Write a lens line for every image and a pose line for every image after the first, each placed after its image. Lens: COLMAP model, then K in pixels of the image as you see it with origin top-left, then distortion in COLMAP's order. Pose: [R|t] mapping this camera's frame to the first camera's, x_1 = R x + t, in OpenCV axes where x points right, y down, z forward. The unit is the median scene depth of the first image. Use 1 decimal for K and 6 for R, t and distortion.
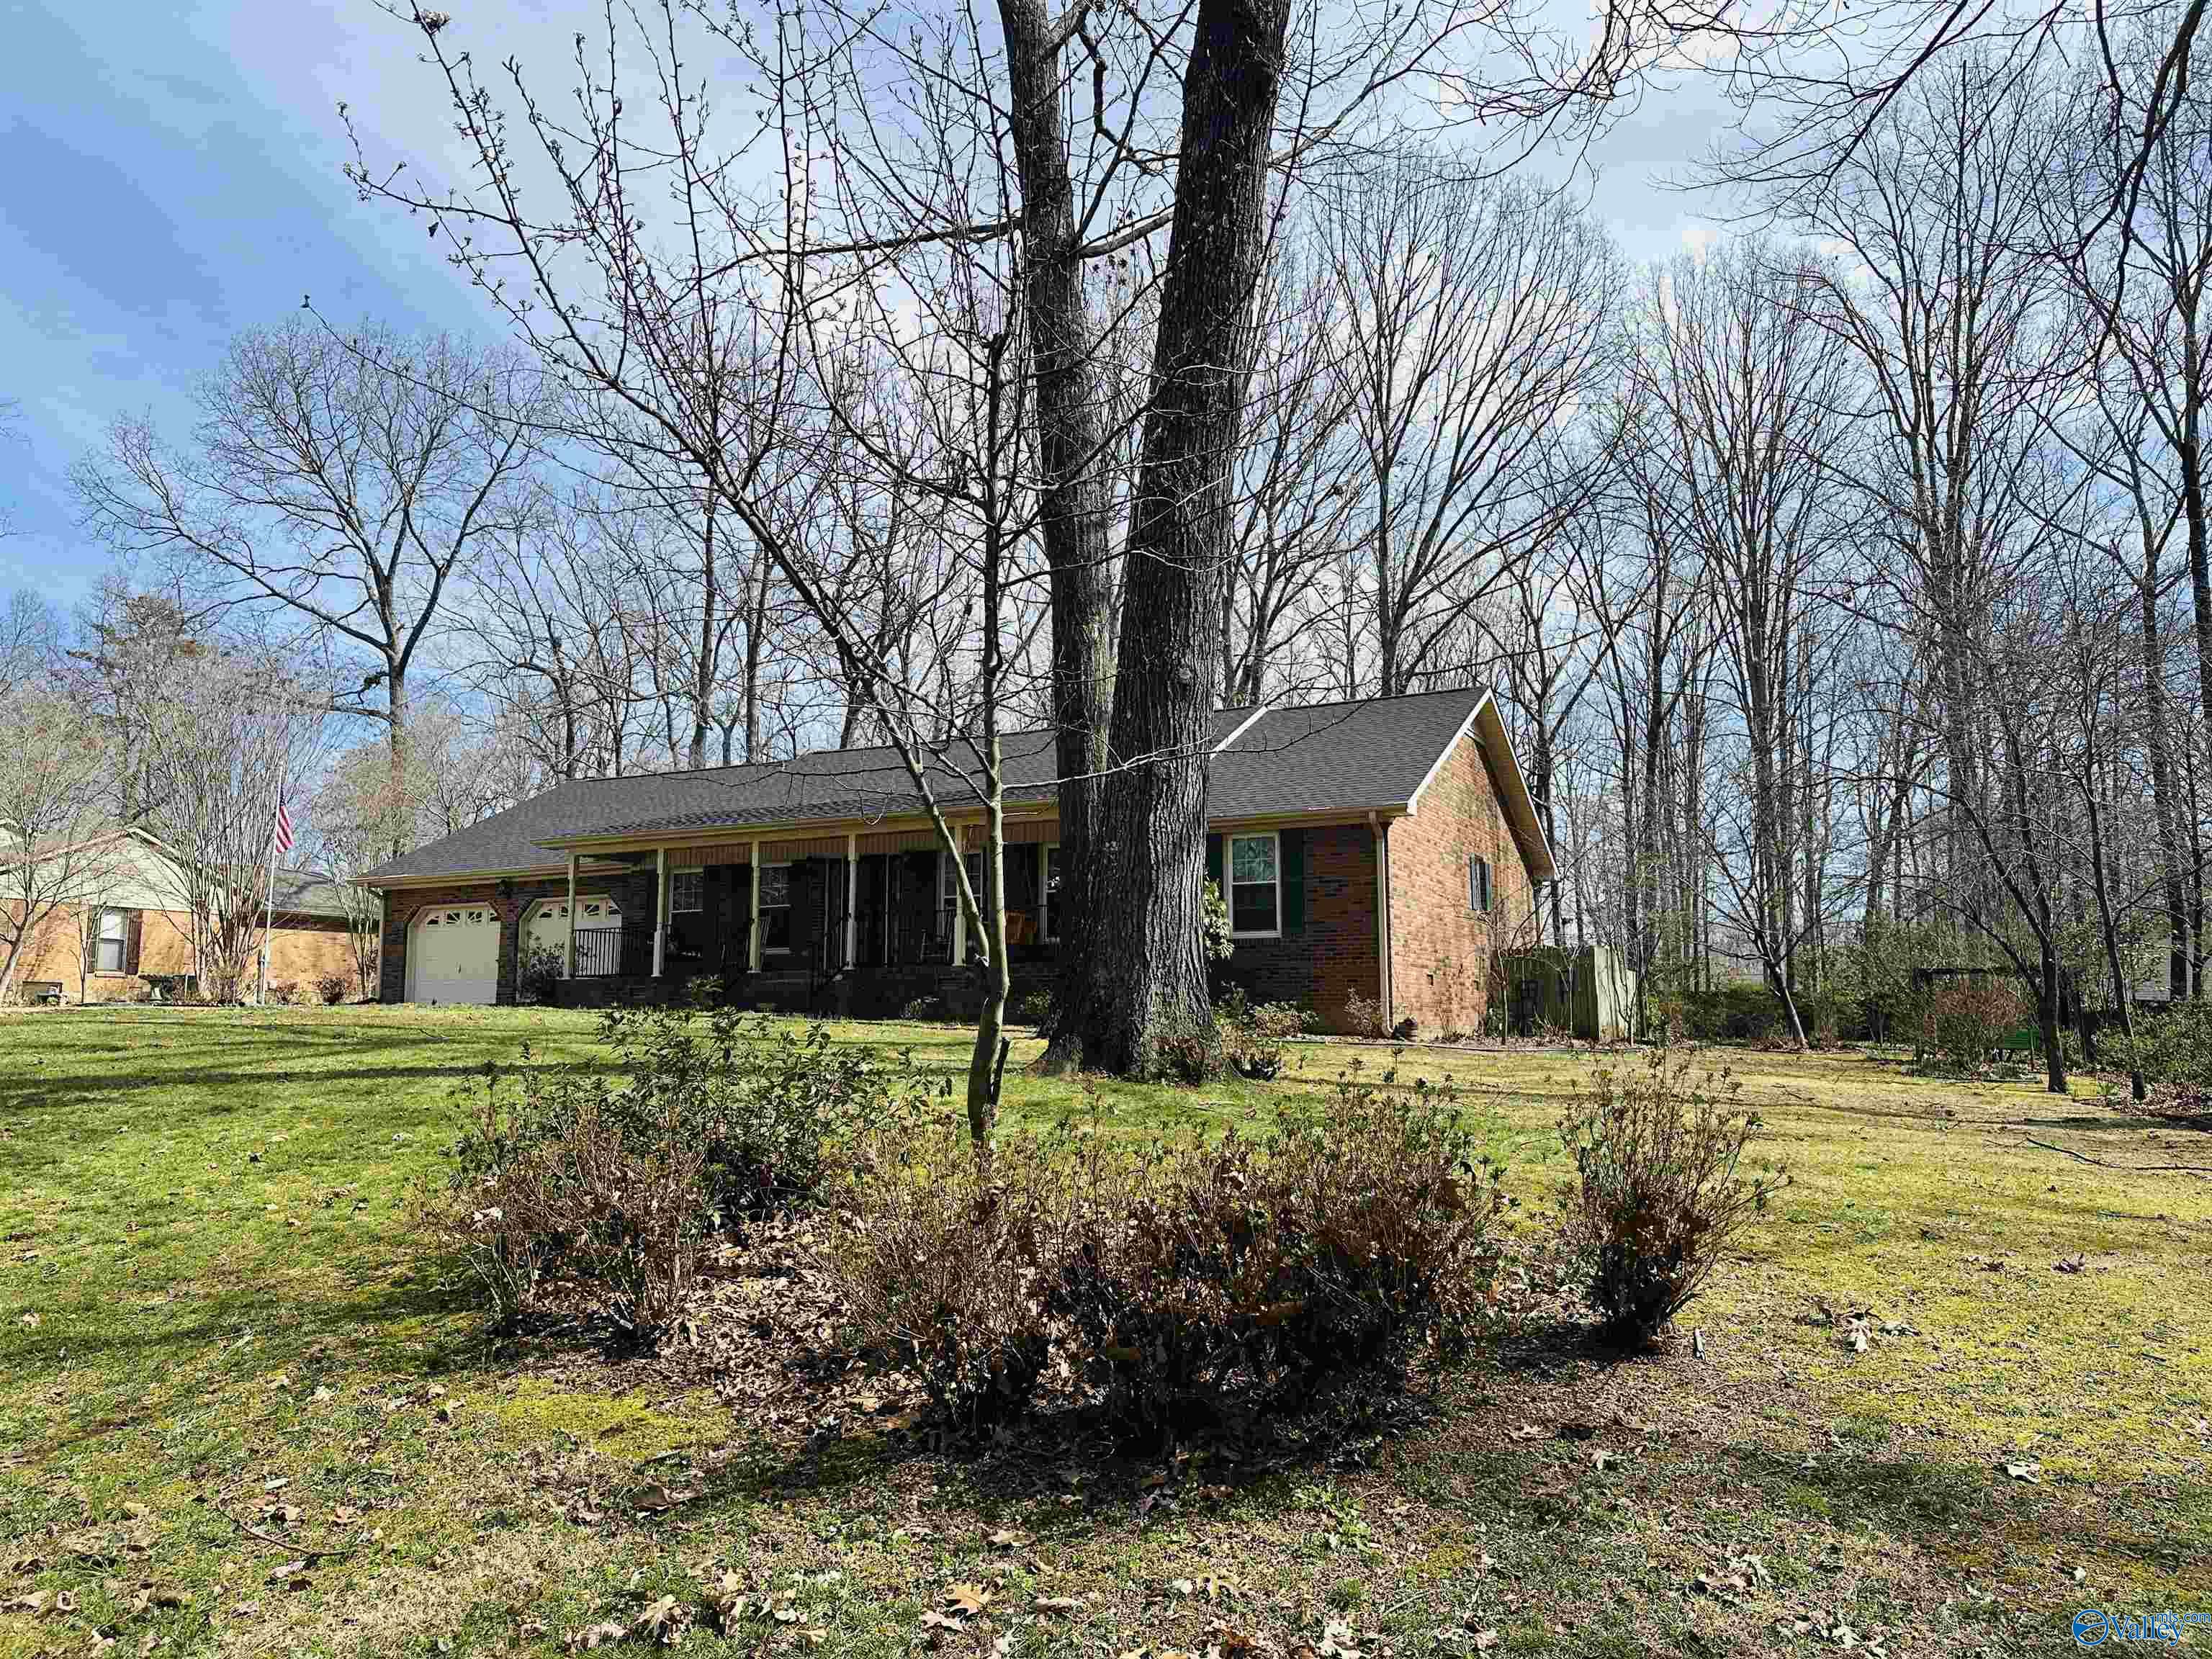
lens RADIAL K [[1507.4, 0, 1106.0], [0, 1507.4, 829.5], [0, 0, 1]] dist [0.040594, -0.045075]
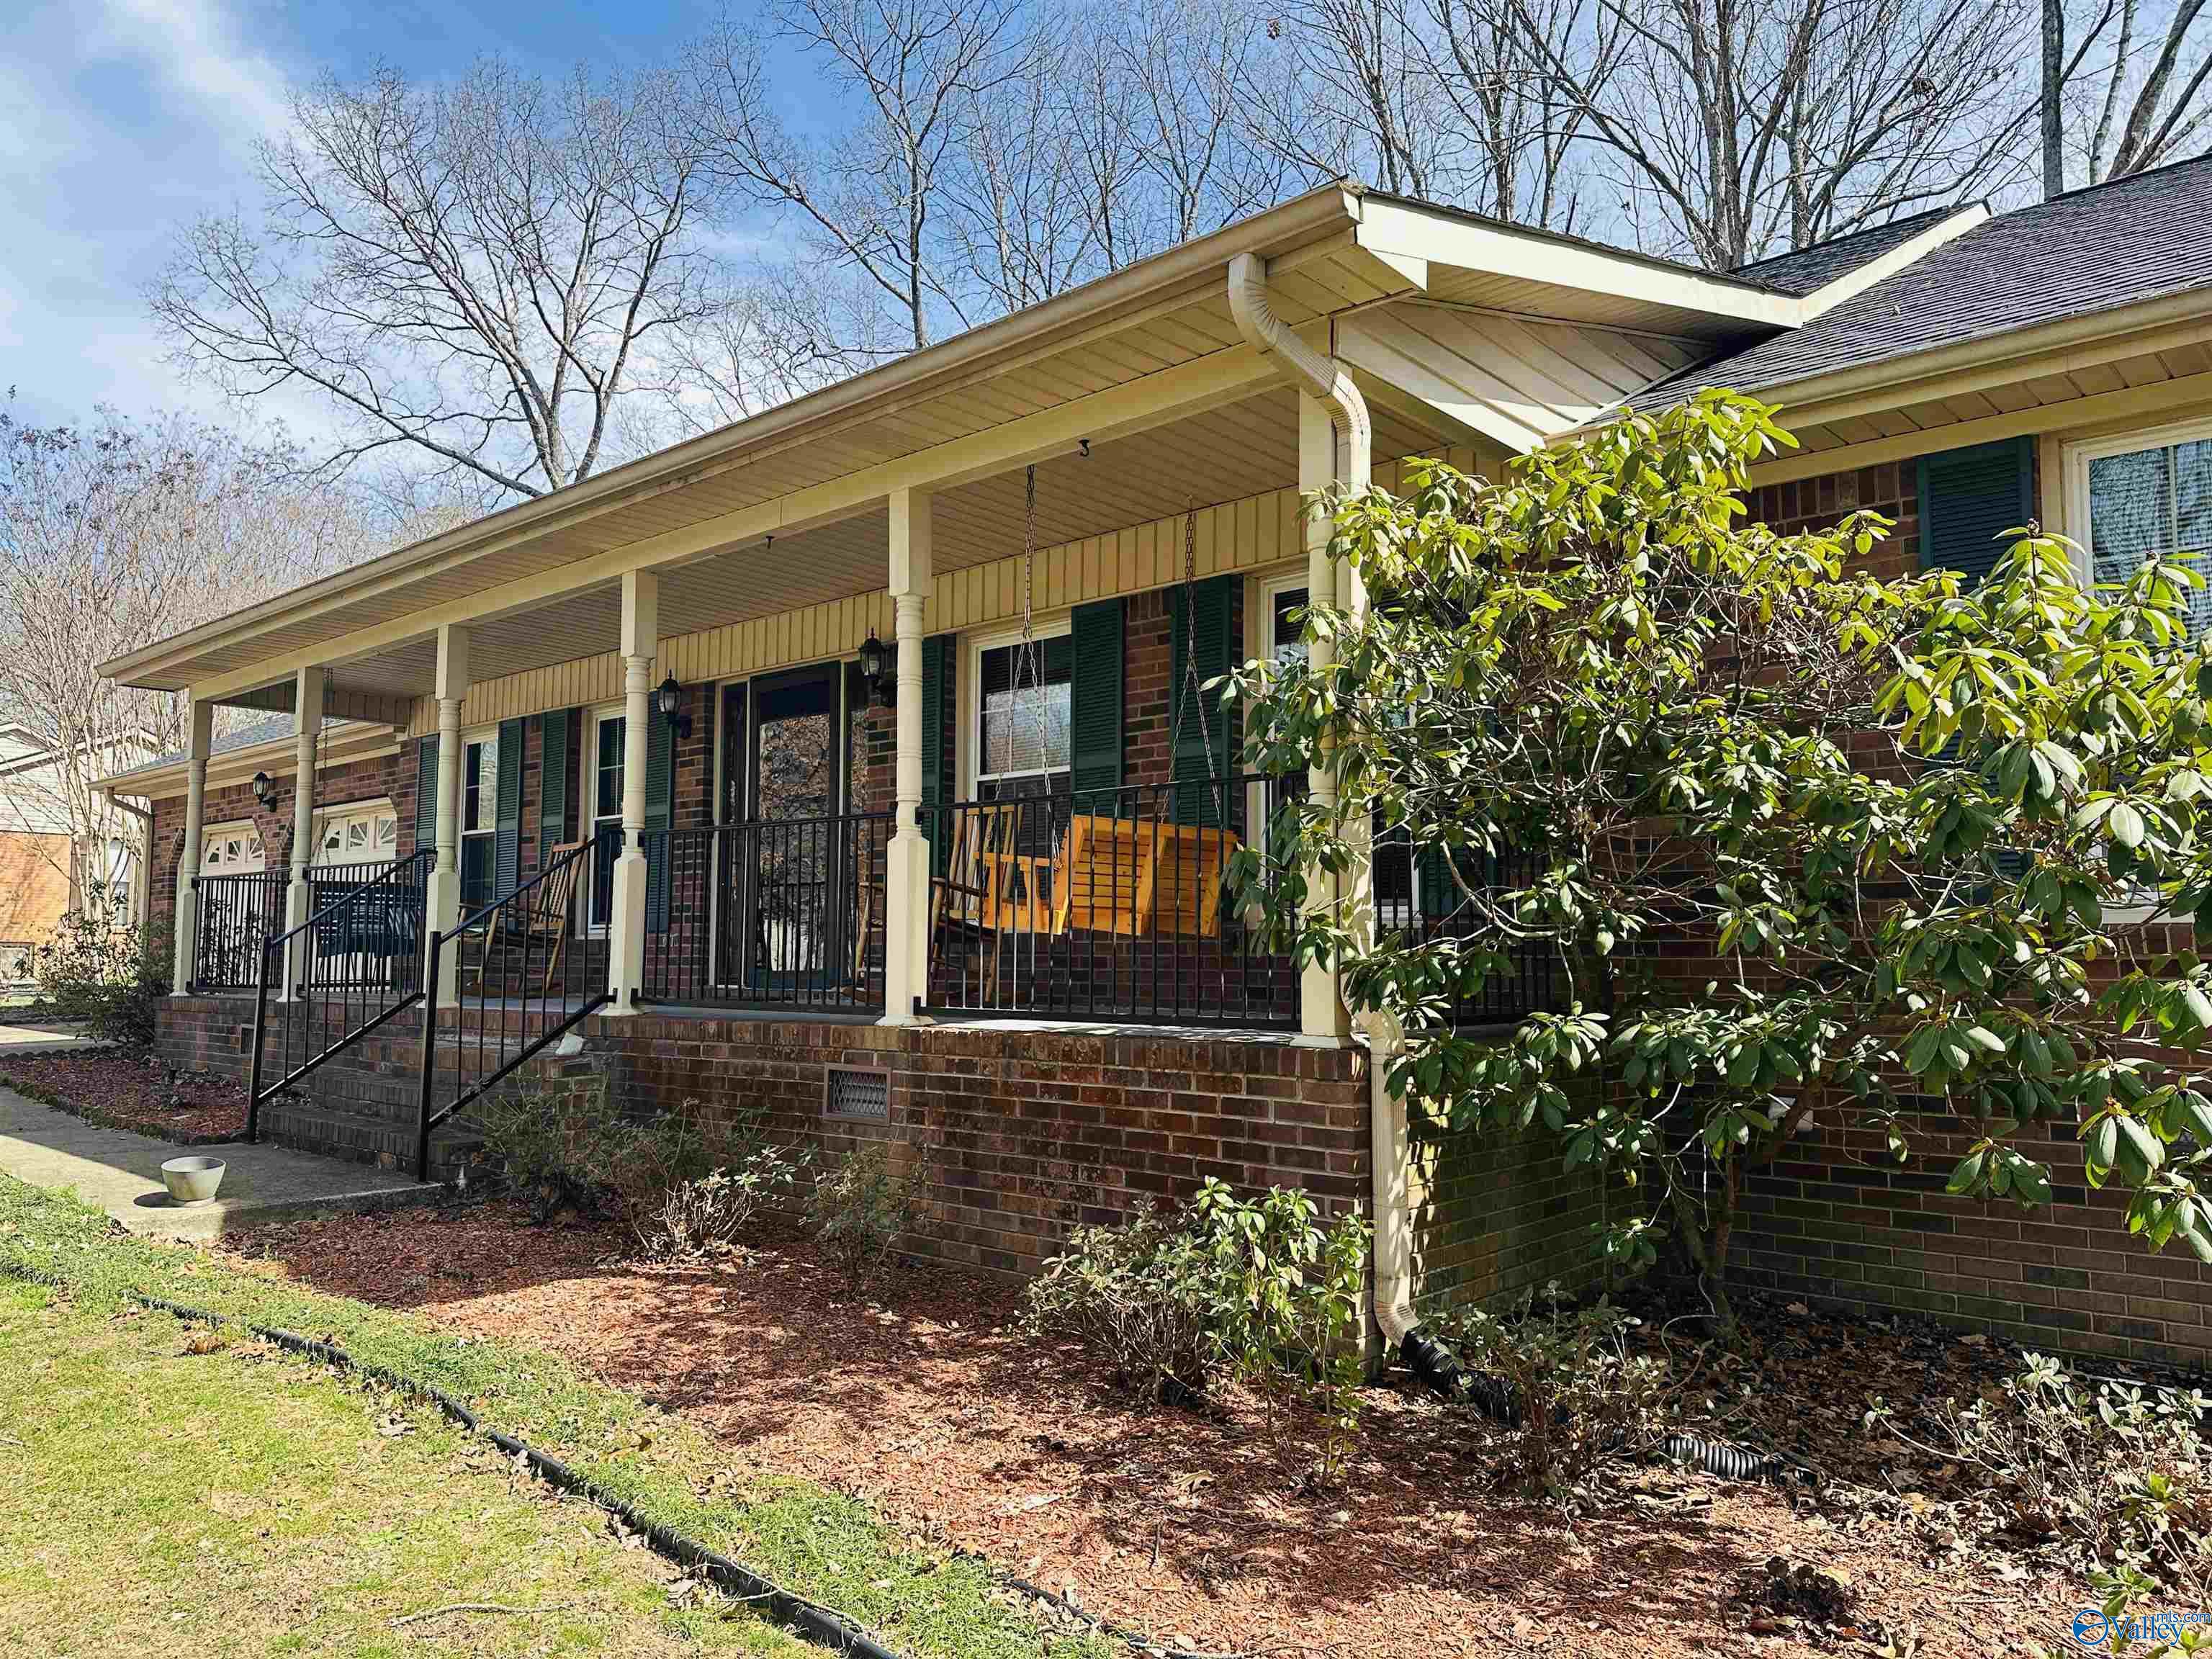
lens RADIAL K [[1507.4, 0, 1106.0], [0, 1507.4, 829.5], [0, 0, 1]] dist [0.040594, -0.045075]
pose [[0.964346, -0.012320, -0.264359, 0.003942], [0.026152, 0.998463, 0.048866, 0.022977], [0.263351, -0.054037, 0.963186, 0.395193]]
